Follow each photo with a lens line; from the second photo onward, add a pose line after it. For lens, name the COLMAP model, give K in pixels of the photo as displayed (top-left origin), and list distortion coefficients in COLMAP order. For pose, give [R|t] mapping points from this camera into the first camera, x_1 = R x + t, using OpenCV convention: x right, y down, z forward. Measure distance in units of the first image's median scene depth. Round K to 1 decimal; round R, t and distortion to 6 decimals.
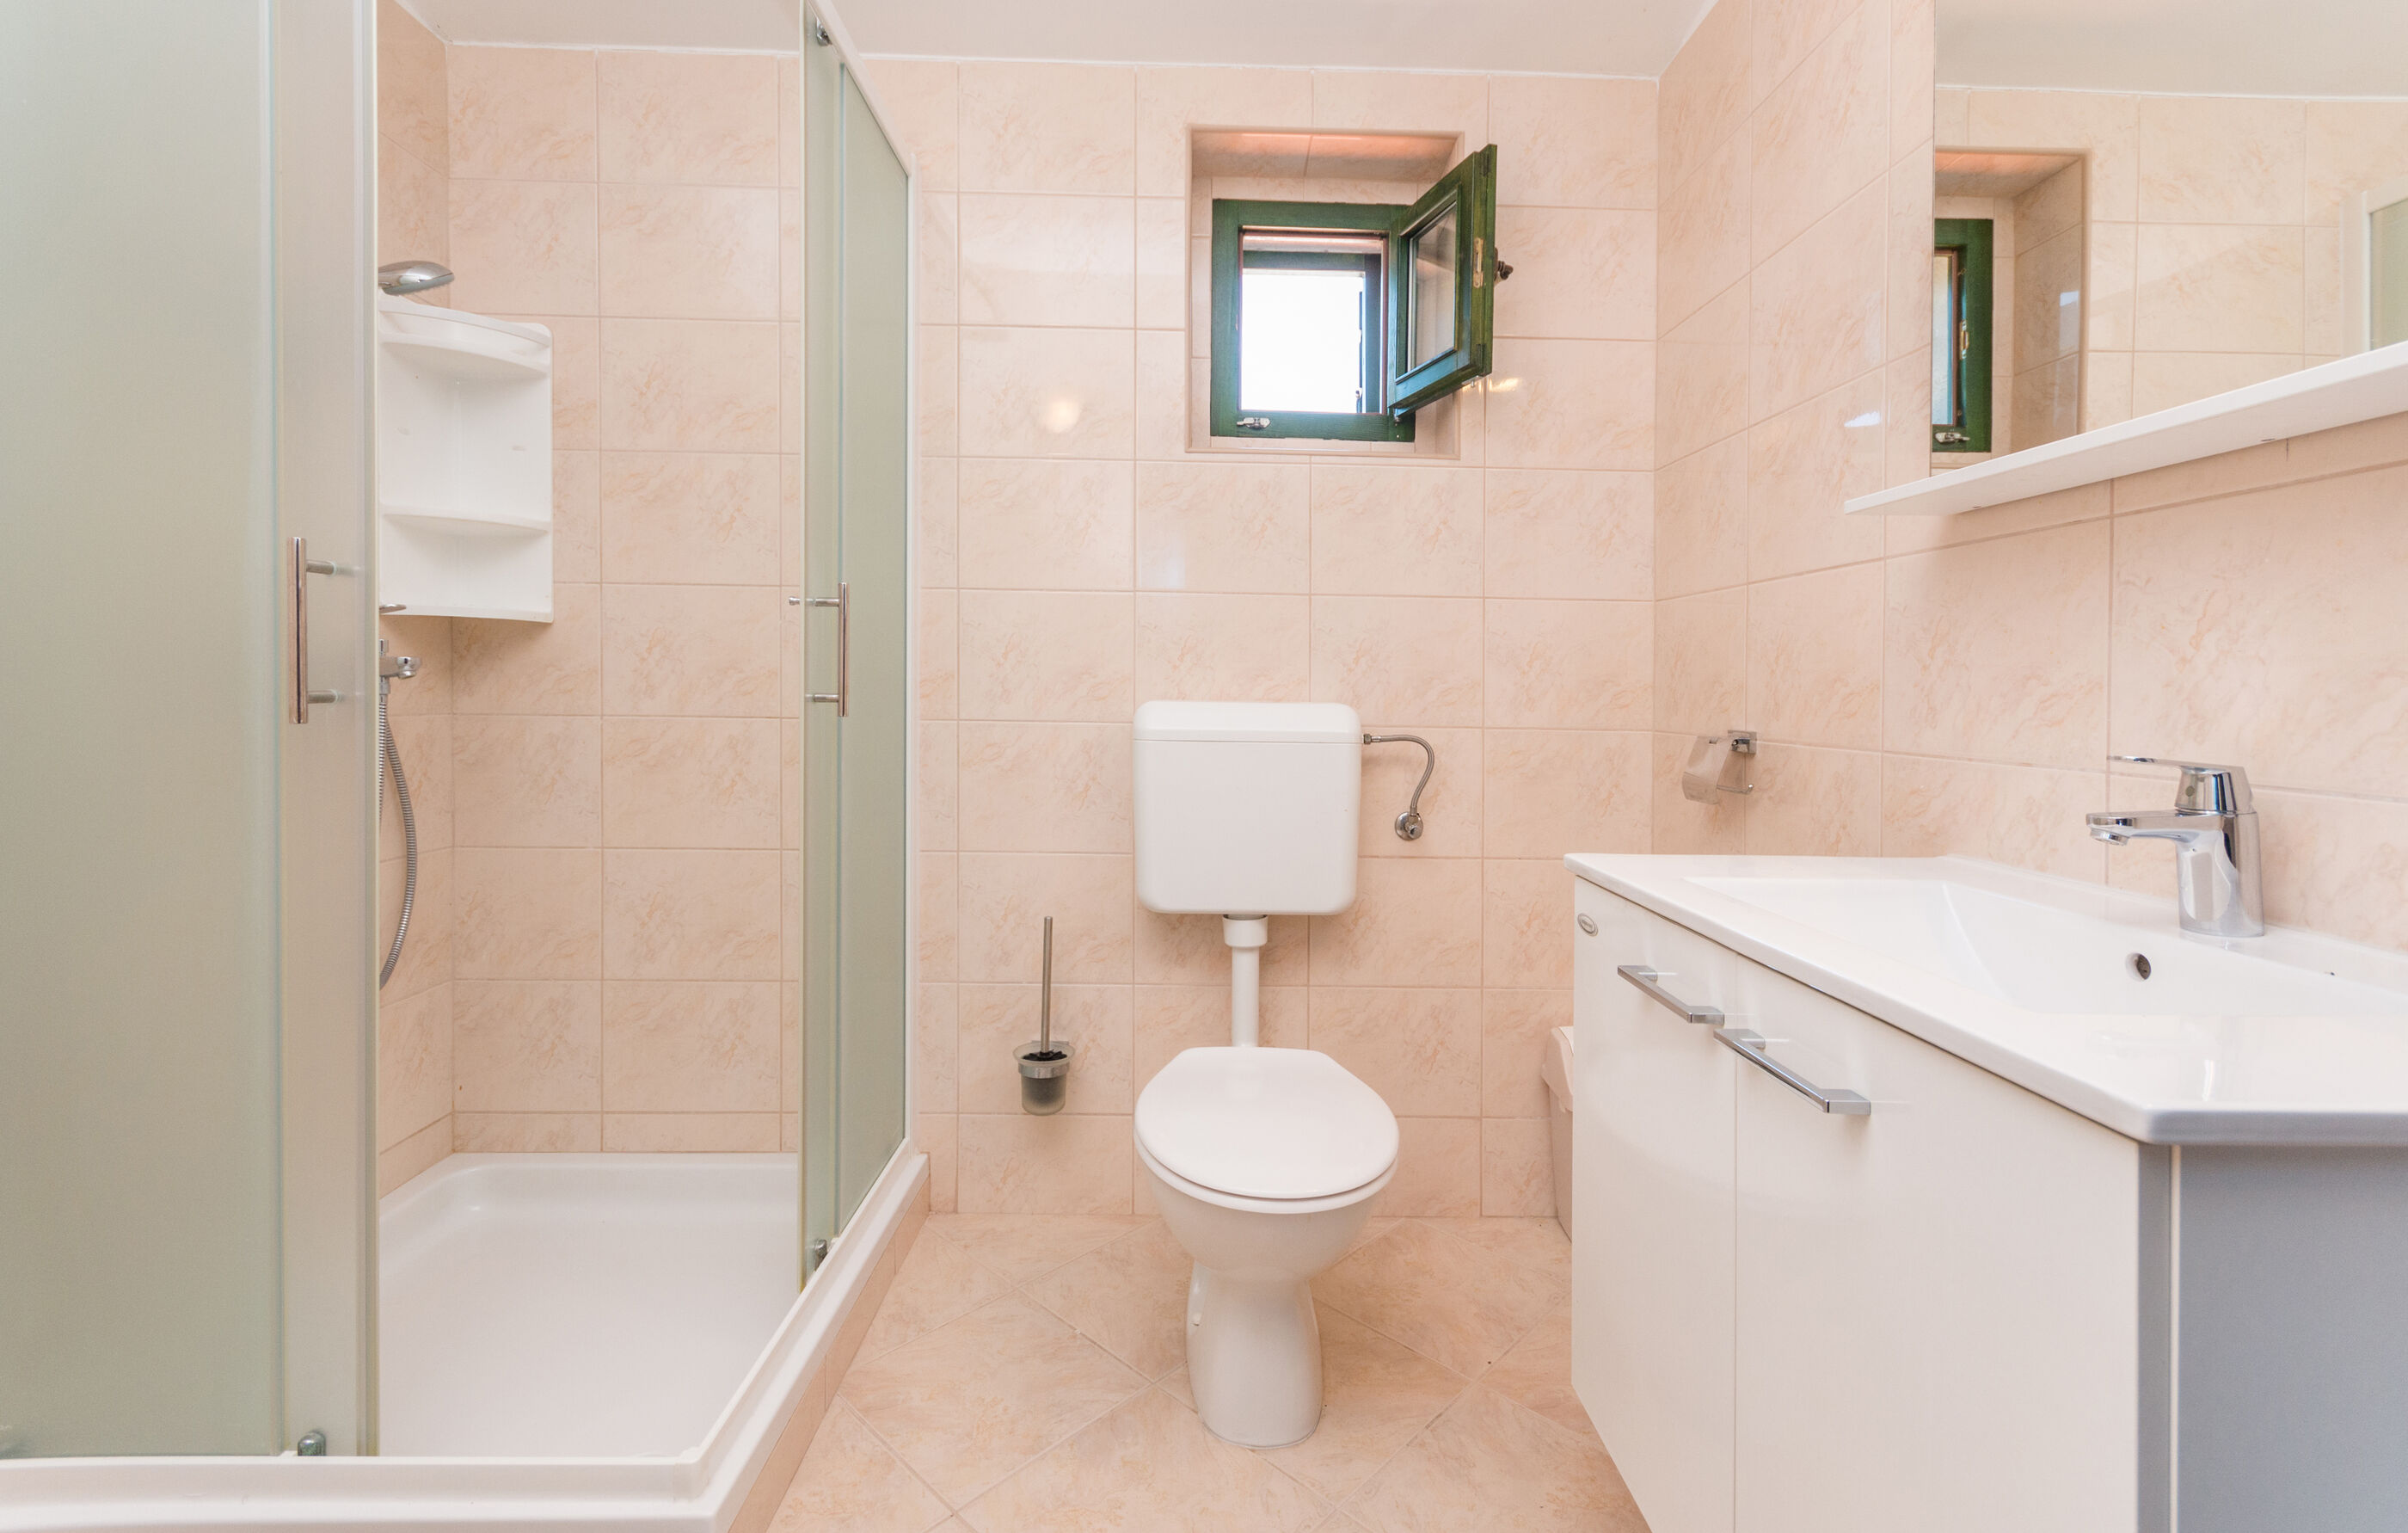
lens RADIAL K [[1067.9, 0, 1206.1], [0, 1067.9, 704.3], [0, 0, 1]] dist [0.005283, -0.000347]
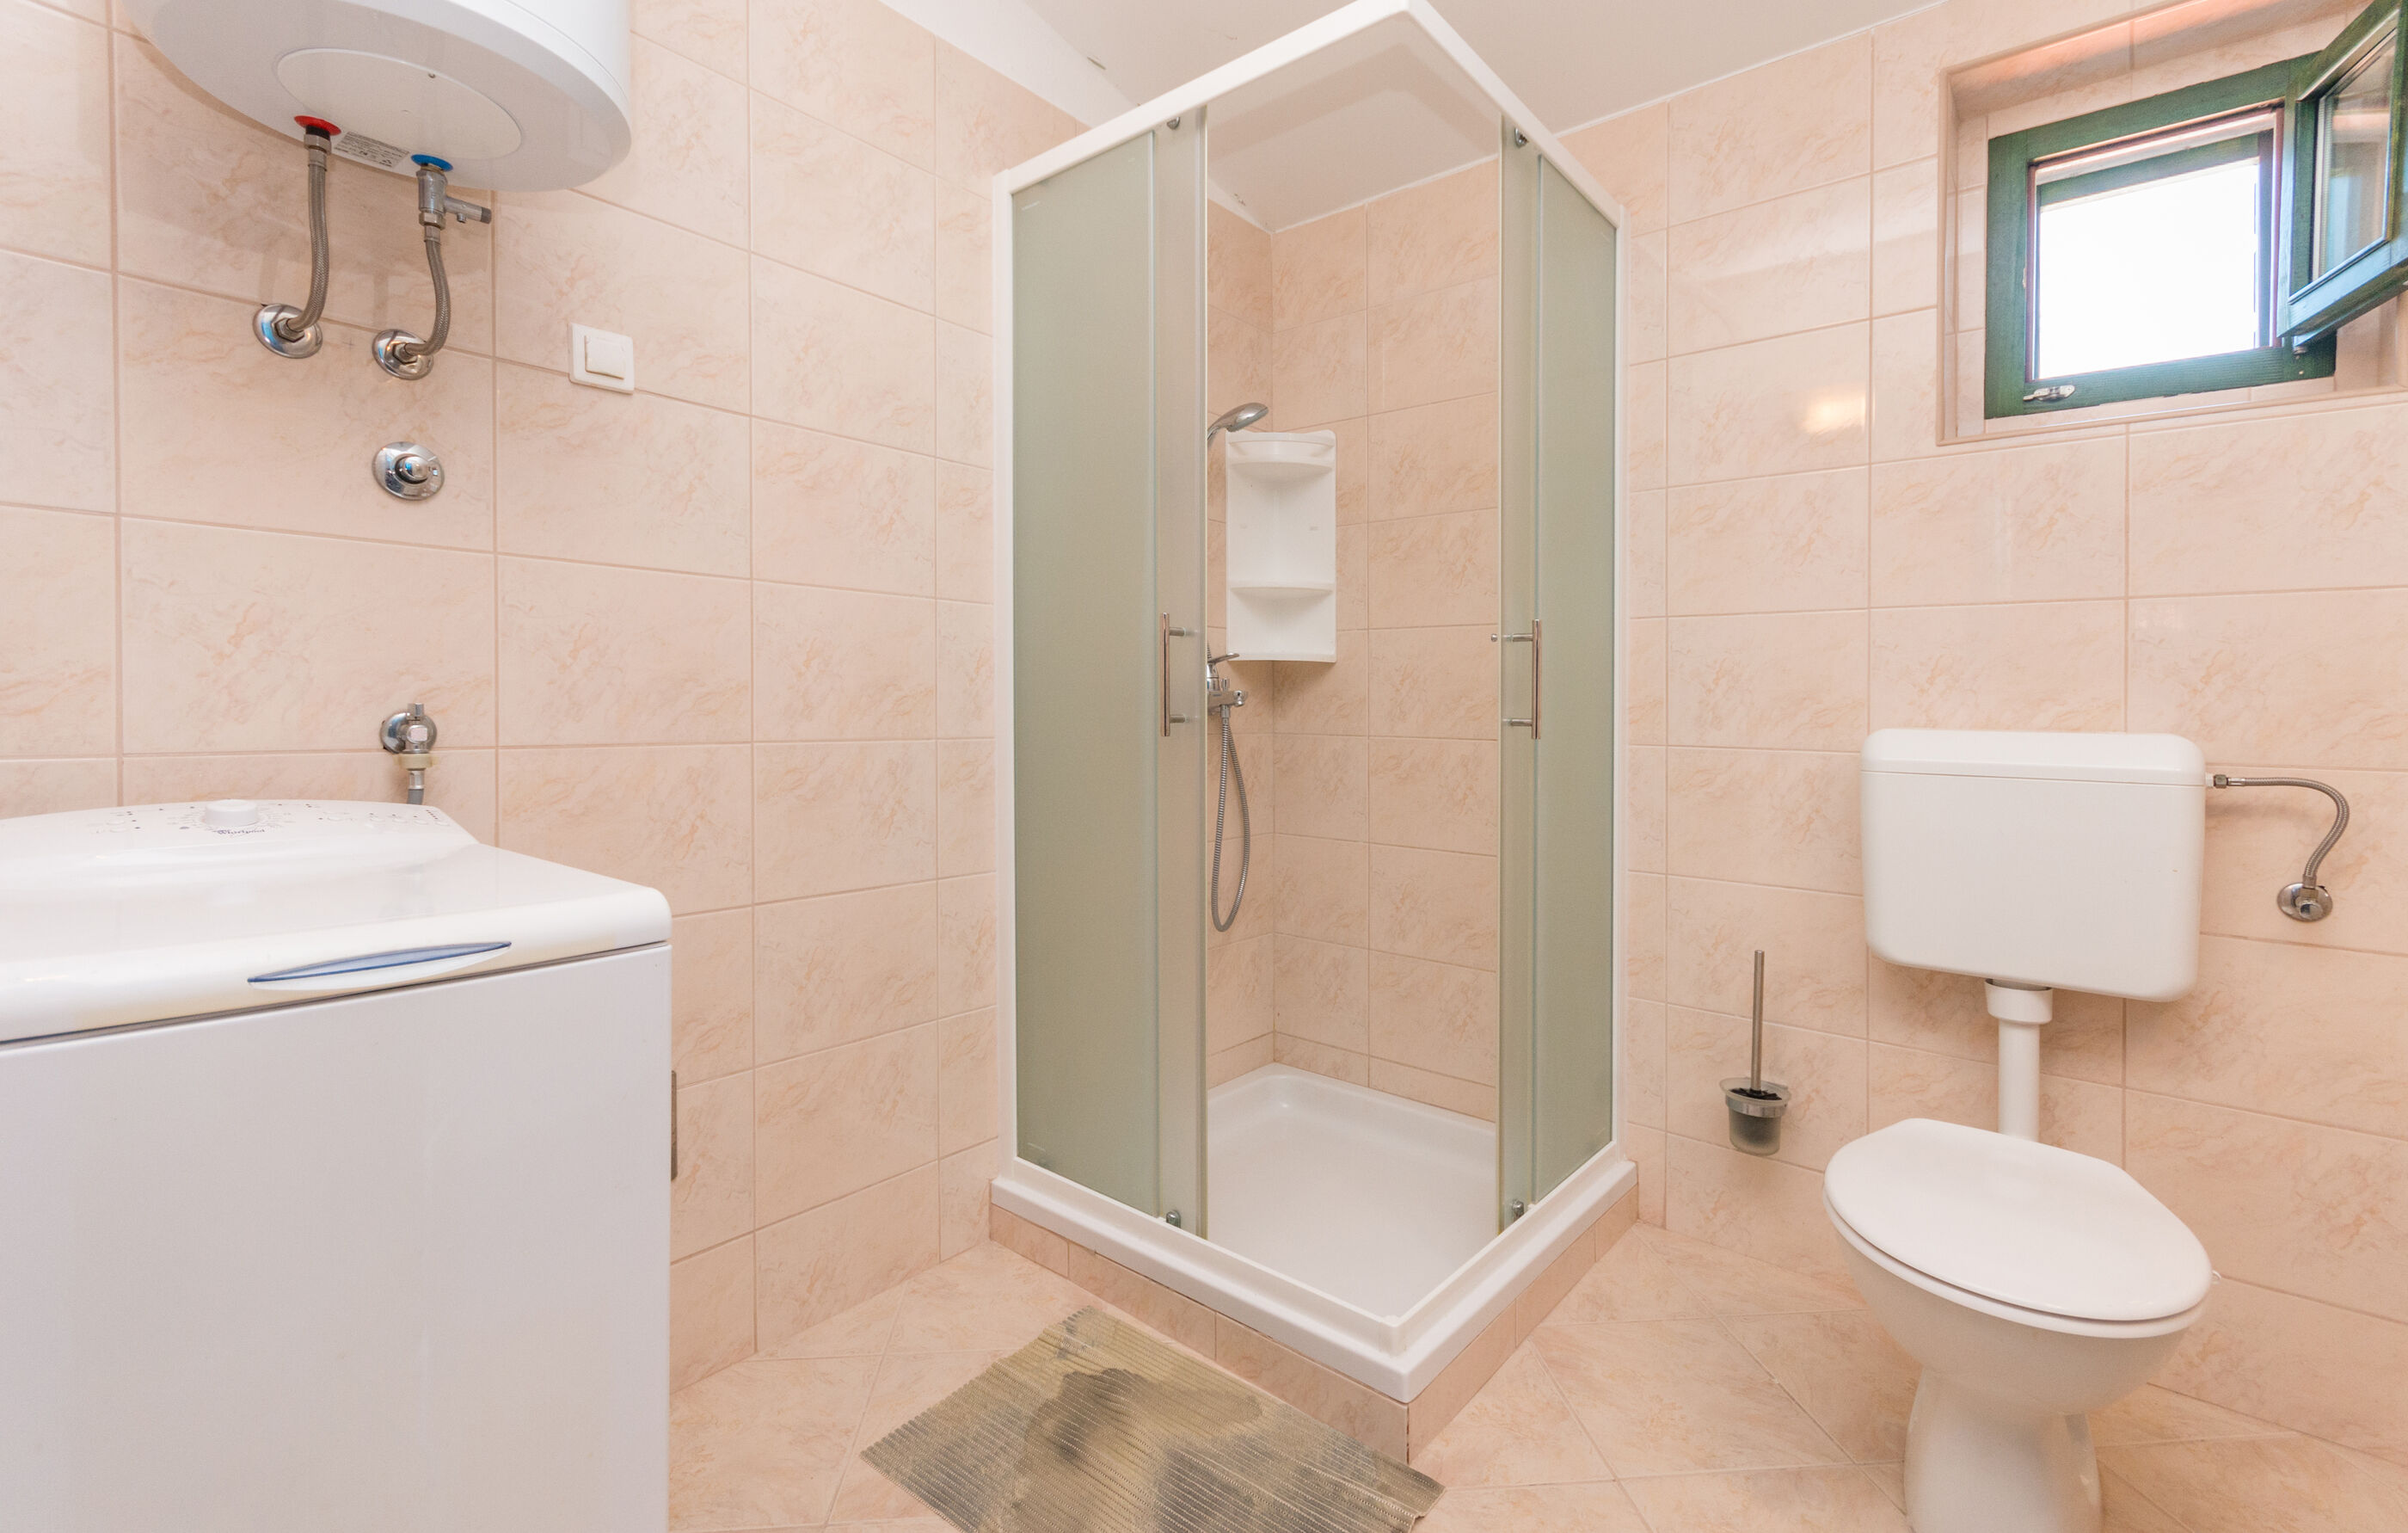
lens RADIAL K [[1050.1, 0, 1209.7], [0, 1050.1, 751.5], [0, 0, 1]] dist [0.005434, -0.000149]
pose [[0.755738, 0.024019, -0.654433, 0.096739], [-0.012199, 0.999670, 0.022603, 0.003082], [0.654760, -0.009099, 0.755782, -0.045272]]
